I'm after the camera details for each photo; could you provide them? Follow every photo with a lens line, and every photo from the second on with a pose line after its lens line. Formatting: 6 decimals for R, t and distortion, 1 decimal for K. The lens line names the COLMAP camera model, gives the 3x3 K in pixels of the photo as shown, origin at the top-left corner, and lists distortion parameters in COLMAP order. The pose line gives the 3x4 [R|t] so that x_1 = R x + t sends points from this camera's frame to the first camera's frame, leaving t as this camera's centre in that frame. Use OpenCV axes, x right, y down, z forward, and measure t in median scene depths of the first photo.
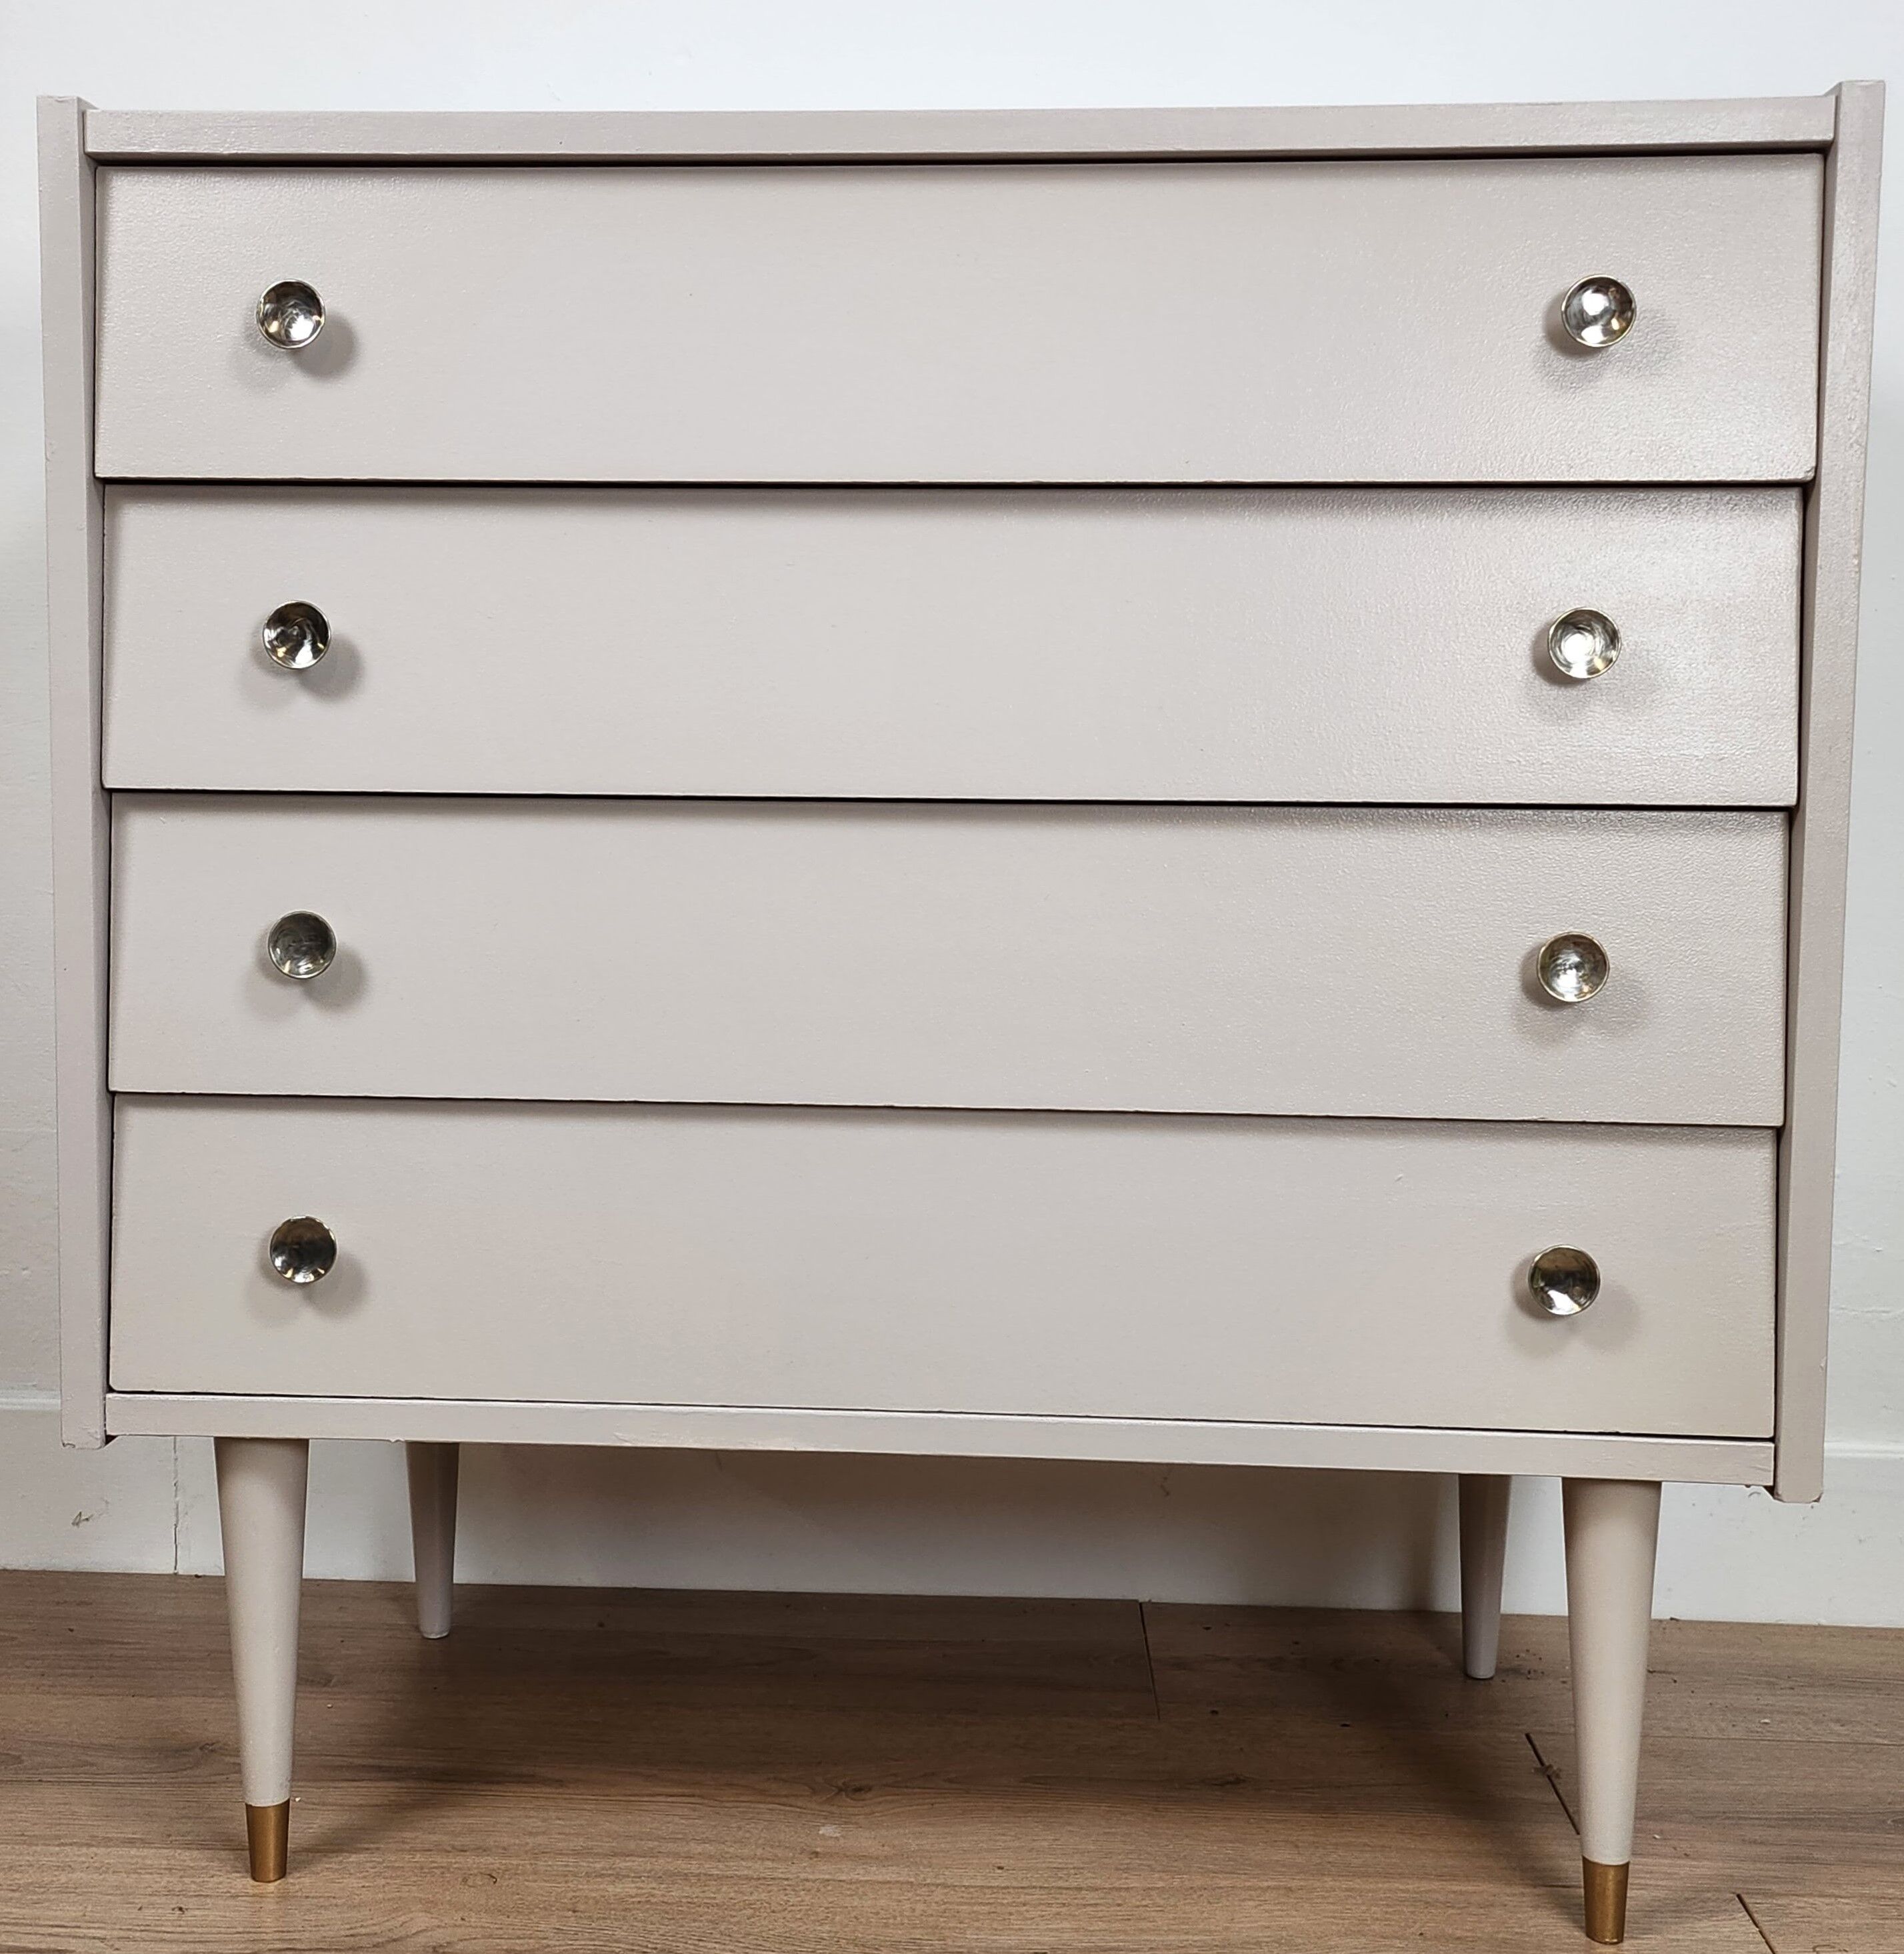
lens RADIAL K [[2669.6, 0, 941.9], [0, 2669.6, 982.4], [0, 0, 1]] dist [0.048117, 0.000000]
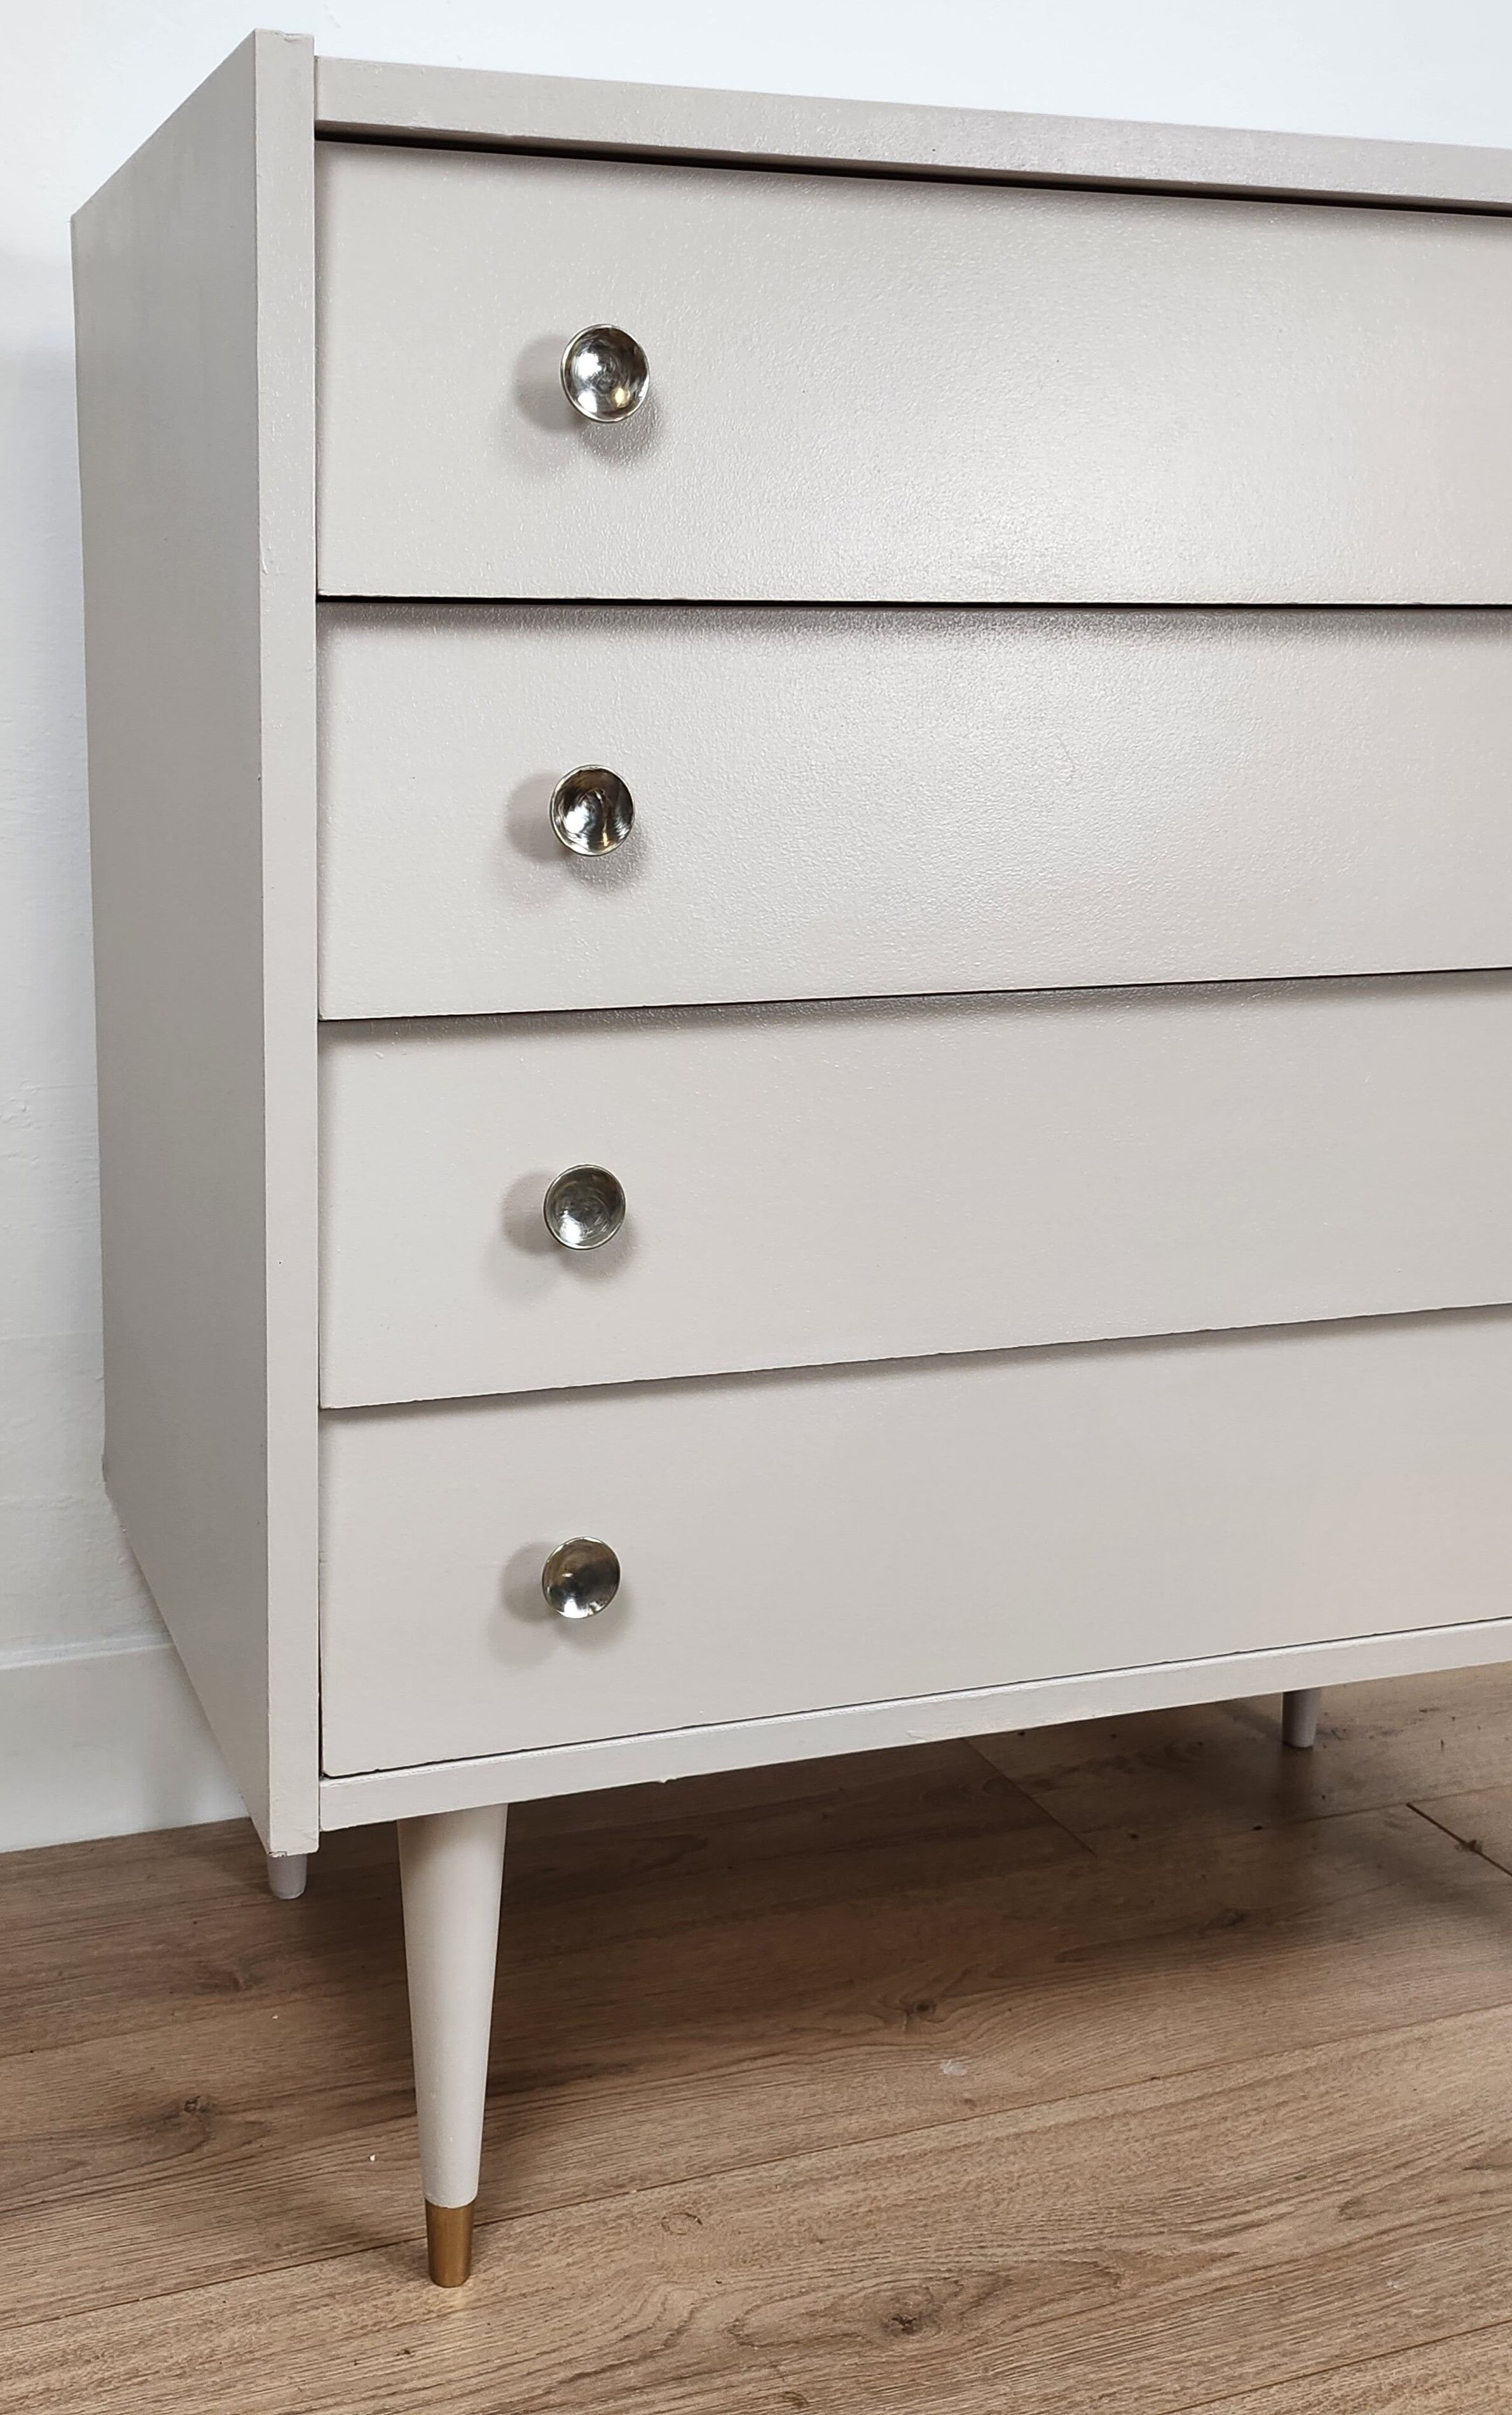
lens RADIAL K [[2521.3, 0, 616.1], [0, 2521.3, 1253.8], [0, 0, 1]] dist [0.038072, 0.000000]
pose [[0.922481, -0.092610, 0.374769, -0.477453], [0.034238, 0.986600, 0.159527, -0.110721], [-0.384521, -0.134329, 0.913291, 0.301327]]
